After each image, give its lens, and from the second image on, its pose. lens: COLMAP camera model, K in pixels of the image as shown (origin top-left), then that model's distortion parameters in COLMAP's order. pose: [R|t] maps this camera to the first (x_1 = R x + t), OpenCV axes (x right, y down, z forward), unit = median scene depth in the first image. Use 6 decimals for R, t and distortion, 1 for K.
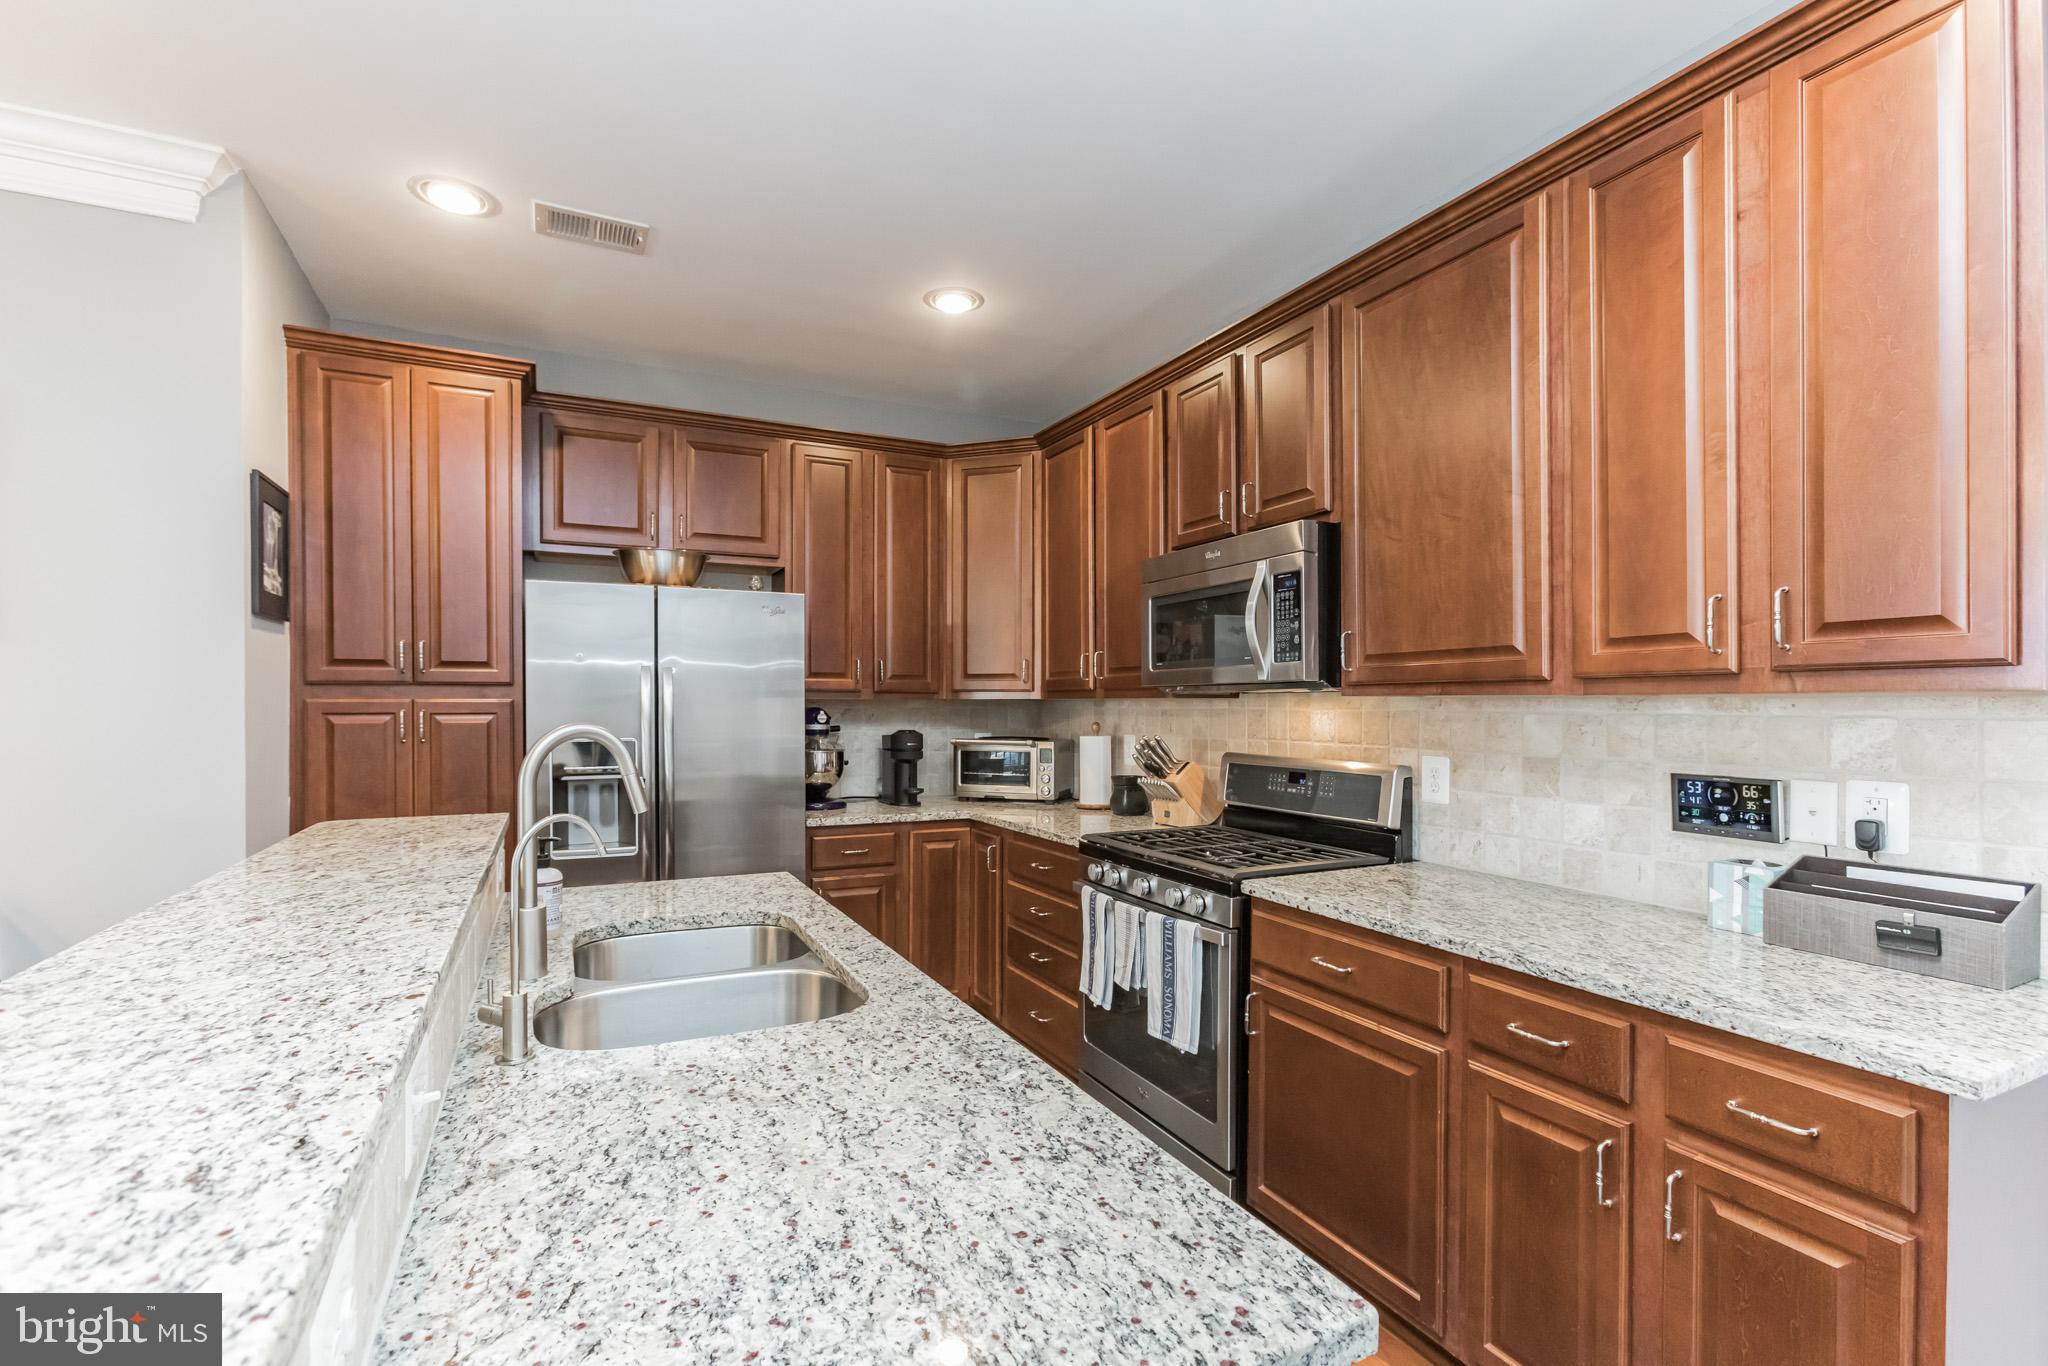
lens RADIAL K [[969.1, 0, 1033.8], [0, 969.1, 694.8], [0, 0, 1]] dist [-0.023127, 0.029581]
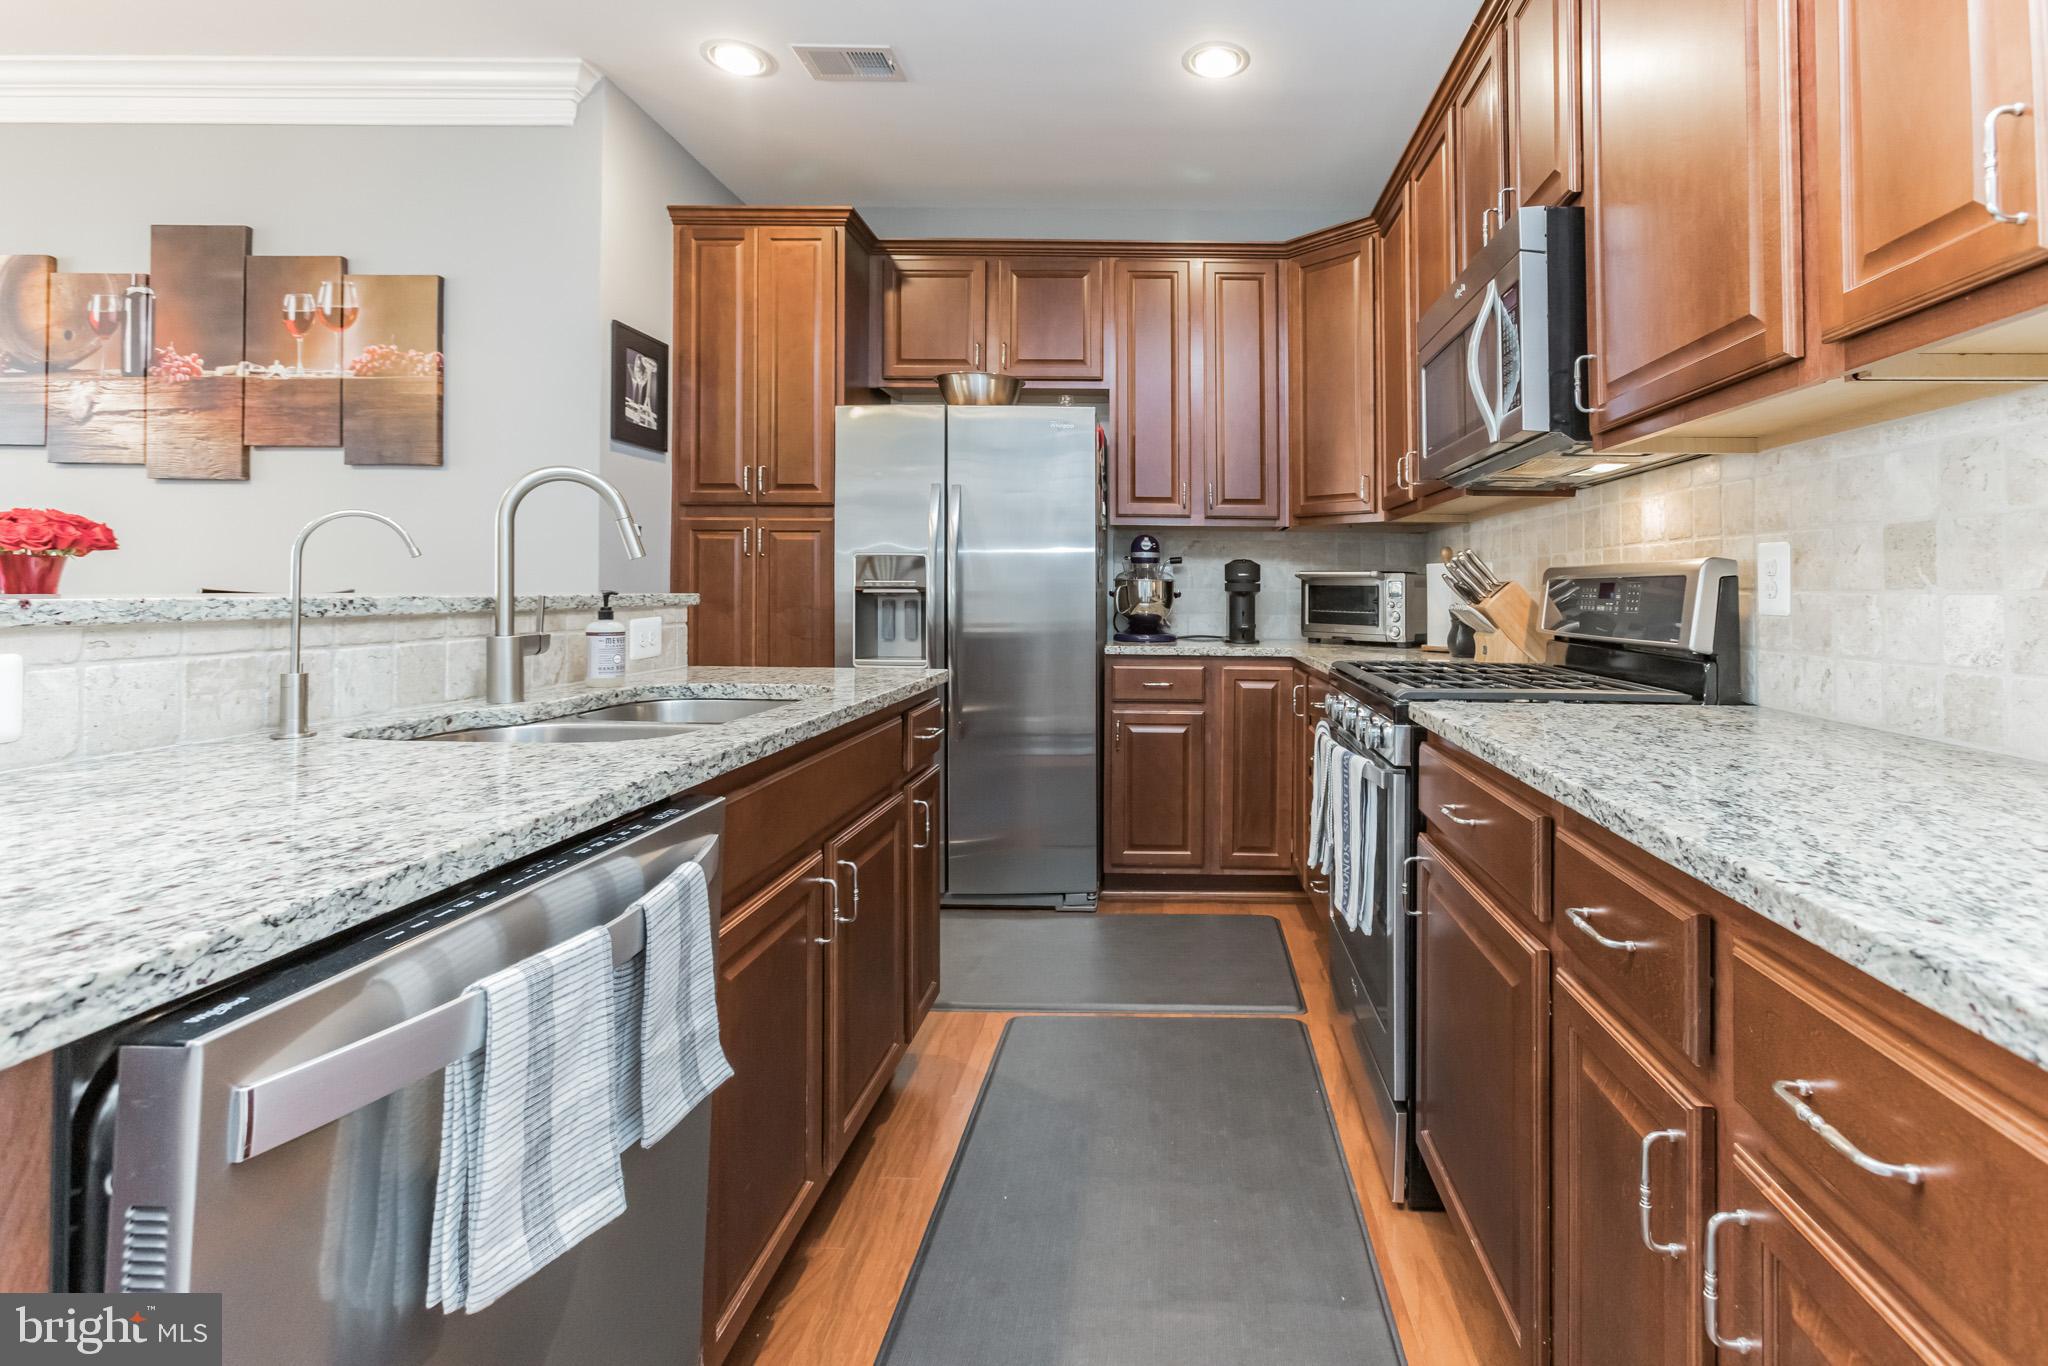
lens RADIAL K [[990.6, 0, 1144.3], [0, 990.6, 560.9], [0, 0, 1]] dist [-0.024846, 0.030152]
pose [[0.886280, -0.006371, -0.463105, 0.346767], [-0.004624, 0.999734, -0.022602, 0.092757], [0.463126, 0.022174, 0.886015, 0.217517]]
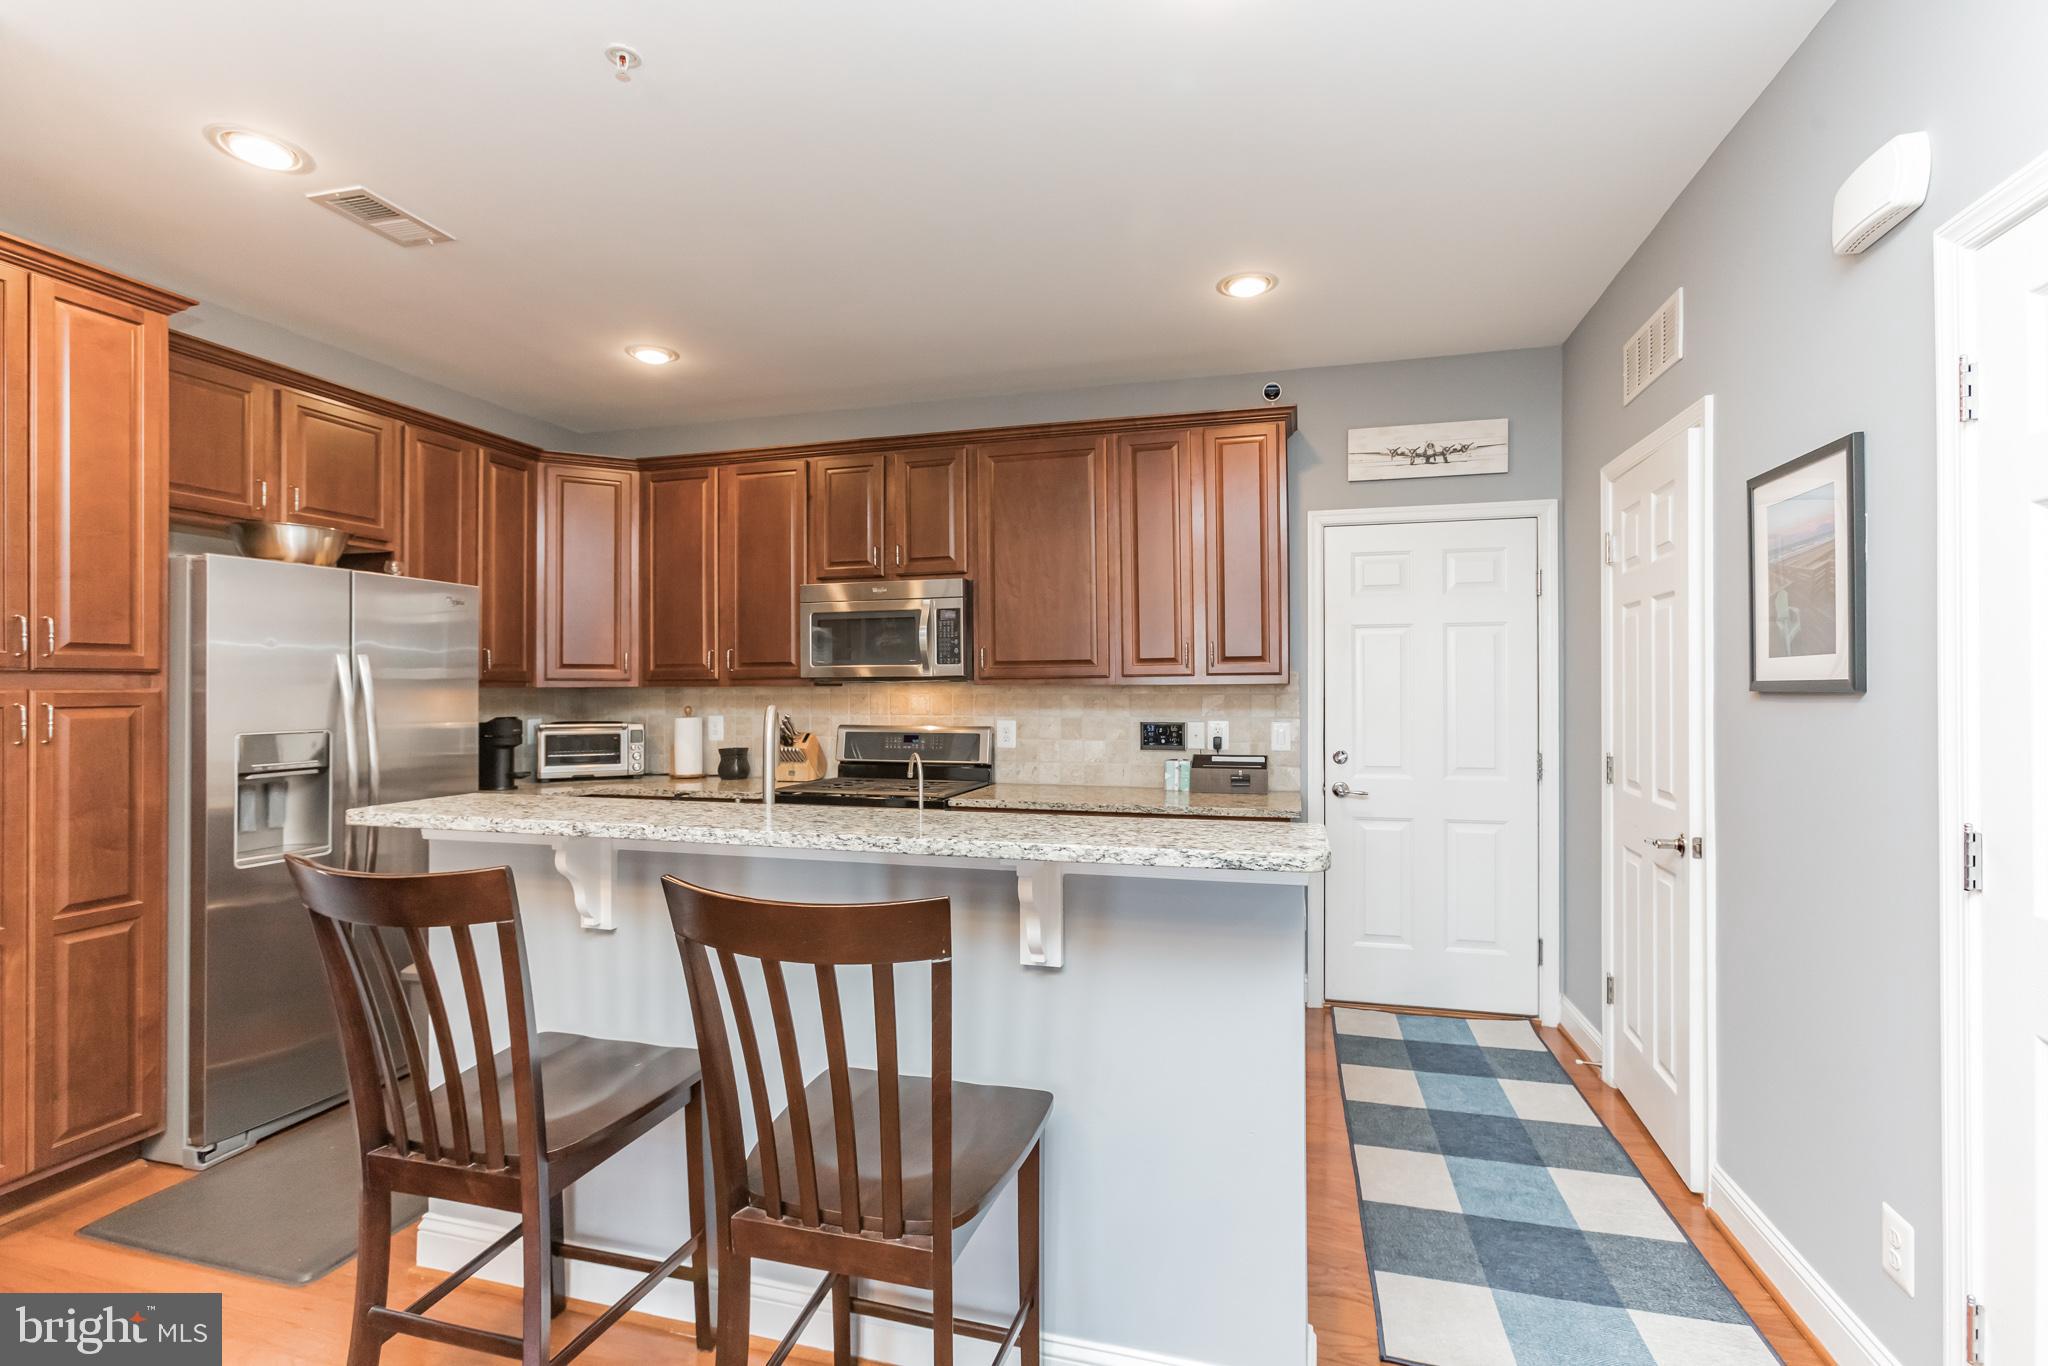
lens RADIAL K [[969.1, 0, 1033.8], [0, 969.1, 694.8], [0, 0, 1]] dist [-0.023127, 0.029581]
pose [[0.674245, -0.007903, 0.738466, -0.817265], [-0.002802, 0.999908, 0.013259, -0.004645], [-0.738503, -0.011009, 0.674161, -0.193429]]
